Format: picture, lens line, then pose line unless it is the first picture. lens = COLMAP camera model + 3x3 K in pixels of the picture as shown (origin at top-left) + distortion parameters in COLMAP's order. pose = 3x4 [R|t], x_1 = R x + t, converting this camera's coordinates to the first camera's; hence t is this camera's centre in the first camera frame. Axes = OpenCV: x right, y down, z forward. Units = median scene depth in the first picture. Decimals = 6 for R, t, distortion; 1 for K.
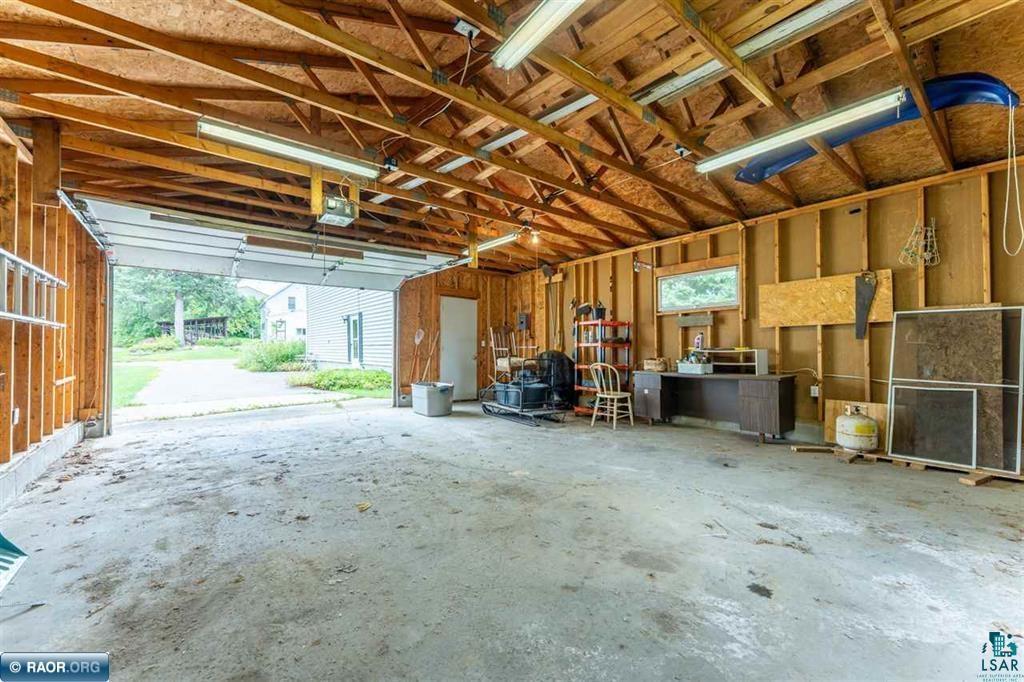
lens RADIAL K [[405.0, 0, 506.9], [0, 405.0, 343.1], [0, 0, 1]] dist [-0.001038, -0.000070]
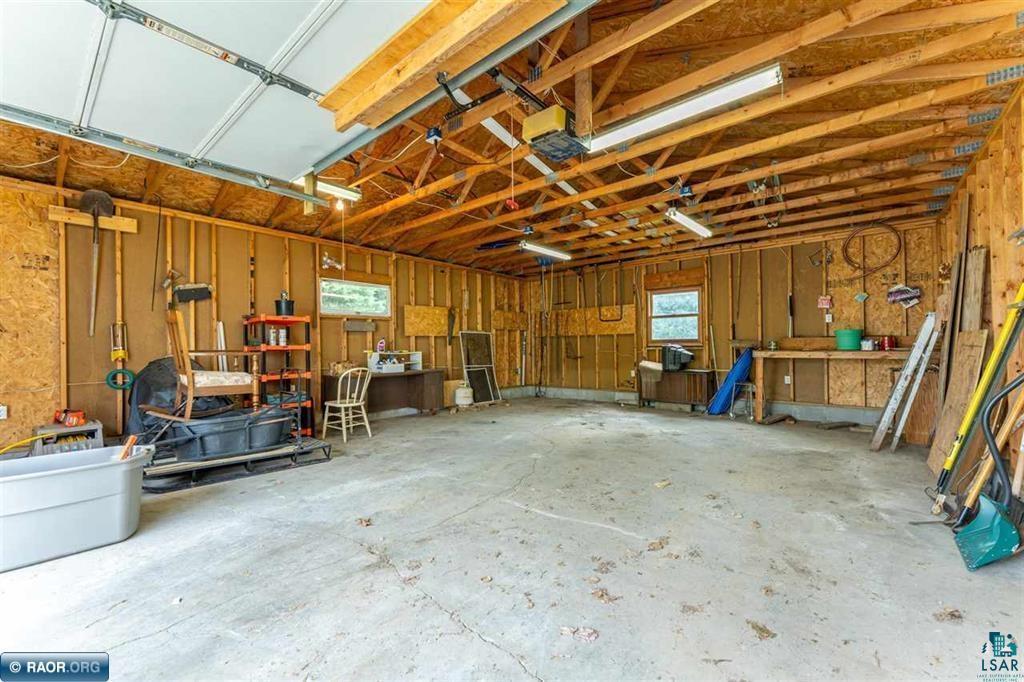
lens RADIAL K [[405.0, 0, 506.4], [0, 405.0, 345.5], [0, 0, 1]] dist [-0.001038, -0.000070]
pose [[-0.185483, 0.009386, 0.982603, -1.197068], [-0.005533, 0.999929, -0.010596, 0.012775], [-0.982632, -0.007403, -0.185418, 1.397196]]
